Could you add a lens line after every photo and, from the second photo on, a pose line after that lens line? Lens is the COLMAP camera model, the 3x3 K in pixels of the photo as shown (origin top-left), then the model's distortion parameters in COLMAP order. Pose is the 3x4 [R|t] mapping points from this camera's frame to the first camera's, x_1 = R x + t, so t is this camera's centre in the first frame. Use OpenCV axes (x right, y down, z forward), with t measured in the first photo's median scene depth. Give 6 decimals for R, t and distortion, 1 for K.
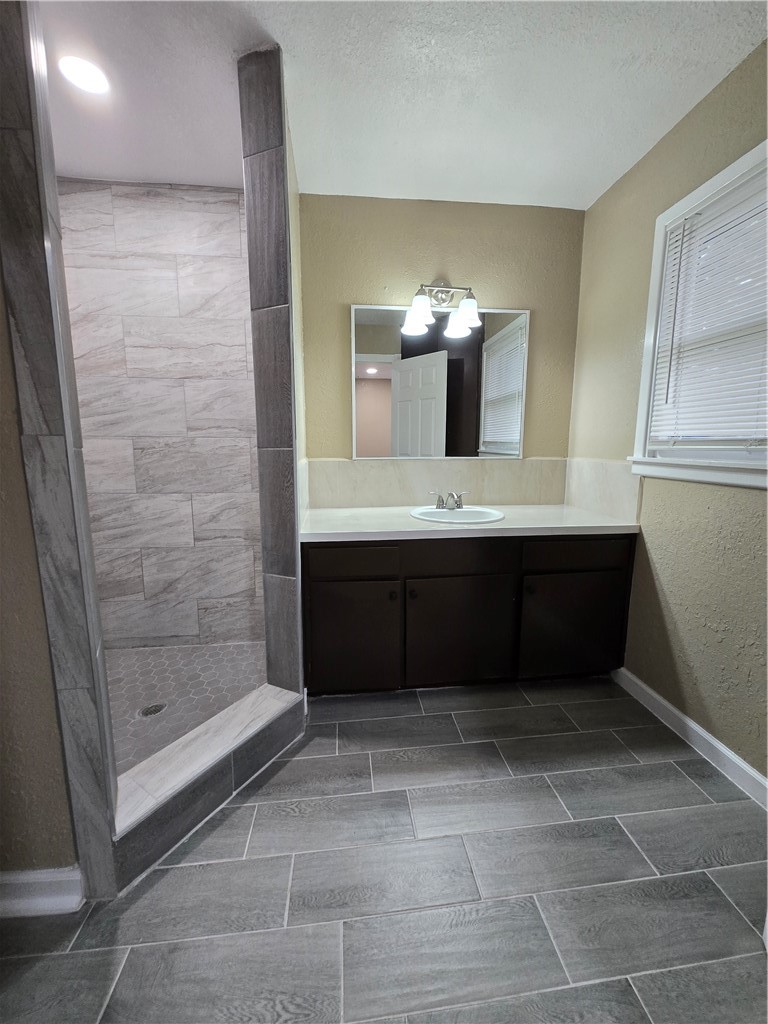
lens RADIAL K [[396.3, 0, 384.6], [0, 396.3, 506.0], [0, 0, 1]] dist [0.001628, -0.001020]
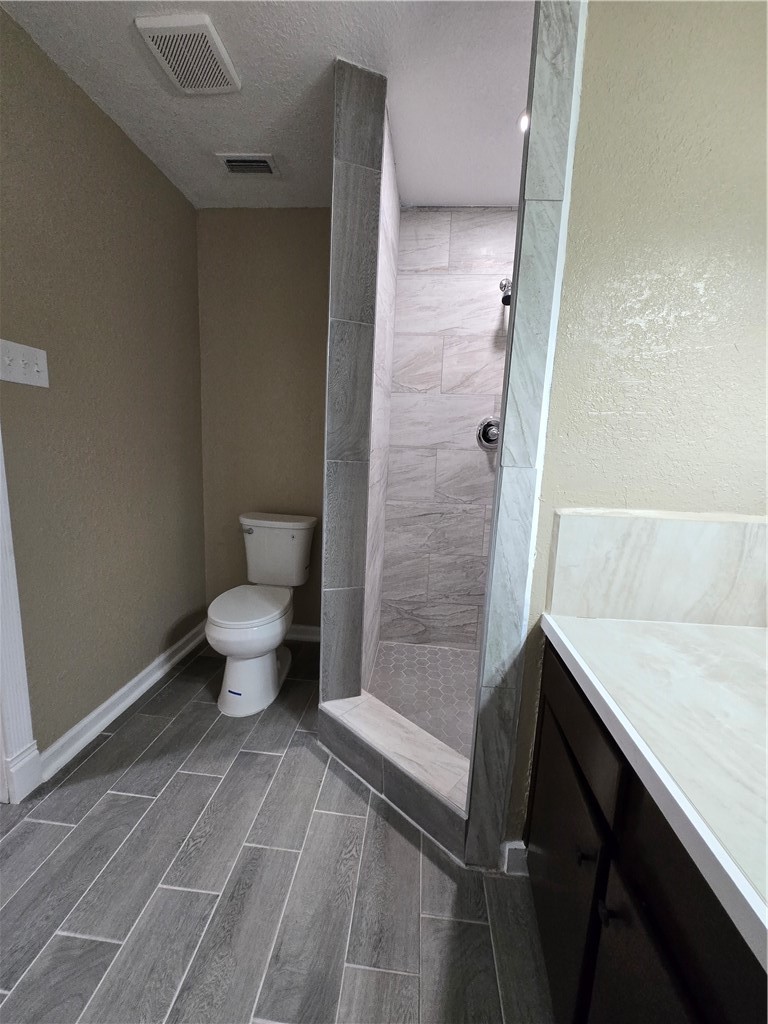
lens RADIAL K [[396.3, 0, 385.4], [0, 396.3, 510.5], [0, 0, 1]] dist [0.001628, -0.001020]
pose [[-0.192837, 0.149934, -0.969708, 0.515855], [-0.195339, 0.962610, 0.187682, -0.193940], [0.961591, 0.225614, -0.156339, 0.997188]]
